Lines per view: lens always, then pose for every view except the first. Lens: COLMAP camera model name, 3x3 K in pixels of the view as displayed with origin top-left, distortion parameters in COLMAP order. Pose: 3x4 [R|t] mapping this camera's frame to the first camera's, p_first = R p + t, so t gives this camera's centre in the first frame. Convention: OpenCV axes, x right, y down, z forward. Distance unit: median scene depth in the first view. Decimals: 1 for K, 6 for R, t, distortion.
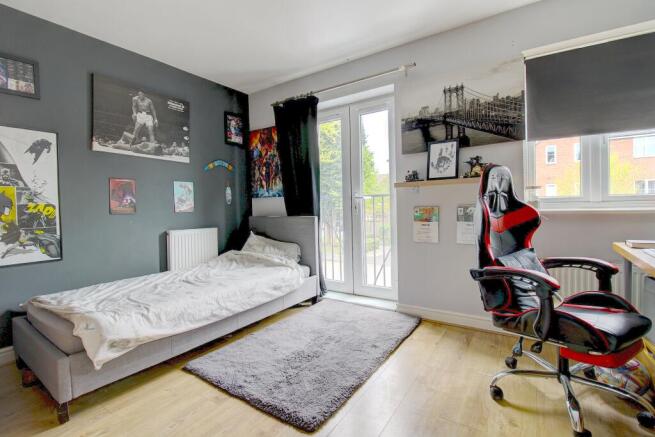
lens RADIAL K [[311.9, 0, 331.5], [0, 311.9, 212.3], [0, 0, 1]] dist [0.000526, -0.000561]
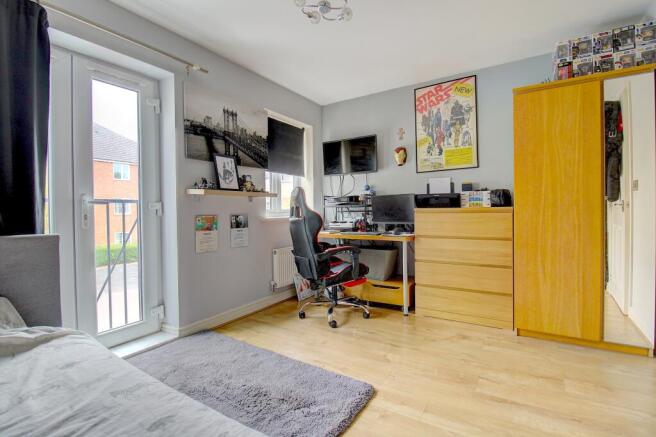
lens RADIAL K [[312.4, 0, 332.0], [0, 312.4, 212.3], [0, 0, 1]] dist [0.000526, -0.000561]
pose [[-0.043723, 0.017005, 0.998899, -0.753999], [0.037006, 0.999197, -0.015391, 0.001474], [-0.998358, 0.036292, -0.044317, 0.684139]]
